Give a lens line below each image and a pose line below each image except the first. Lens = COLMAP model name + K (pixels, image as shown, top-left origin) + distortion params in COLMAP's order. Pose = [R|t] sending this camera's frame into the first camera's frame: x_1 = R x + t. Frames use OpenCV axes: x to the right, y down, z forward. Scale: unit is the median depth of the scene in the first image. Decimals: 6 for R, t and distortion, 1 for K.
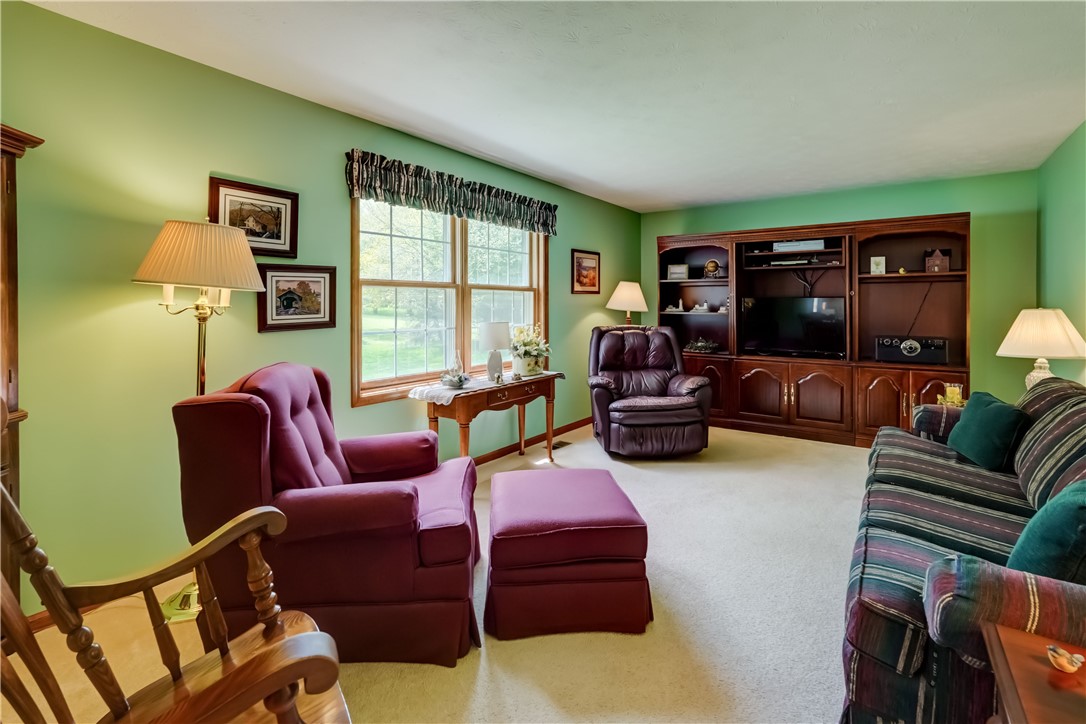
lens RADIAL K [[519.6, 0, 544.2], [0, 519.6, 304.3], [0, 0, 1]] dist [-0.010652, 0.006106]
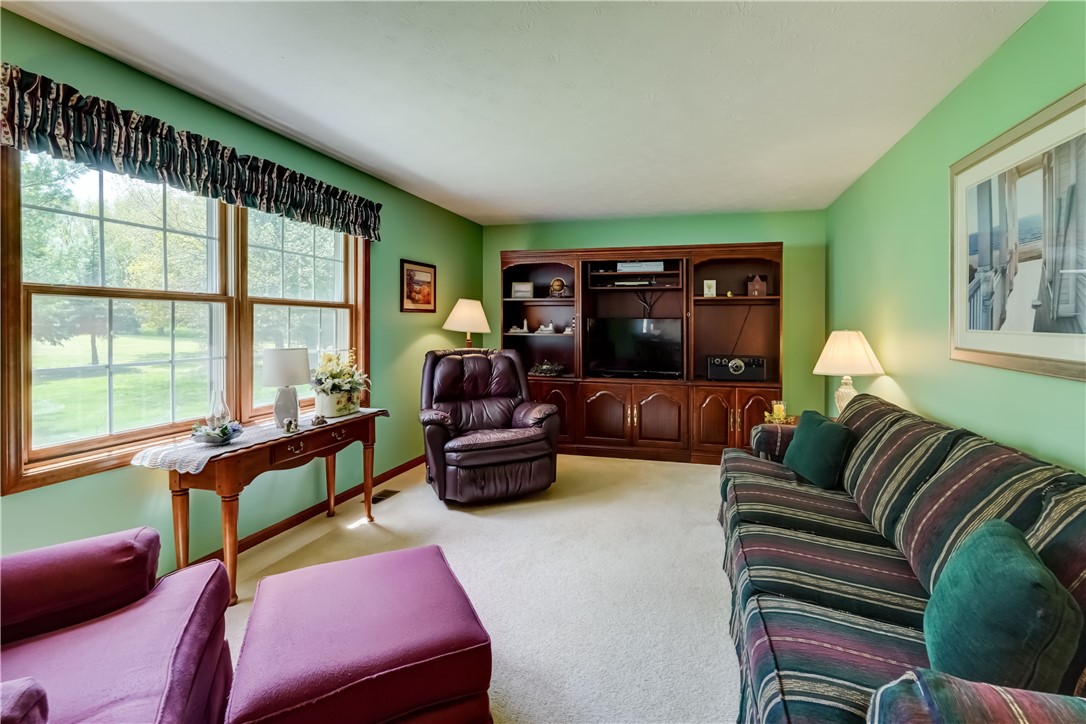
lens RADIAL K [[519.6, 0, 581.5], [0, 519.6, 329.9], [0, 0, 1]] dist [-0.010652, 0.006106]
pose [[0.931654, -0.000429, 0.363346, 0.026319], [-0.003700, 0.999936, 0.010670, -0.001614], [-0.363328, -0.011285, 0.931593, 0.140085]]
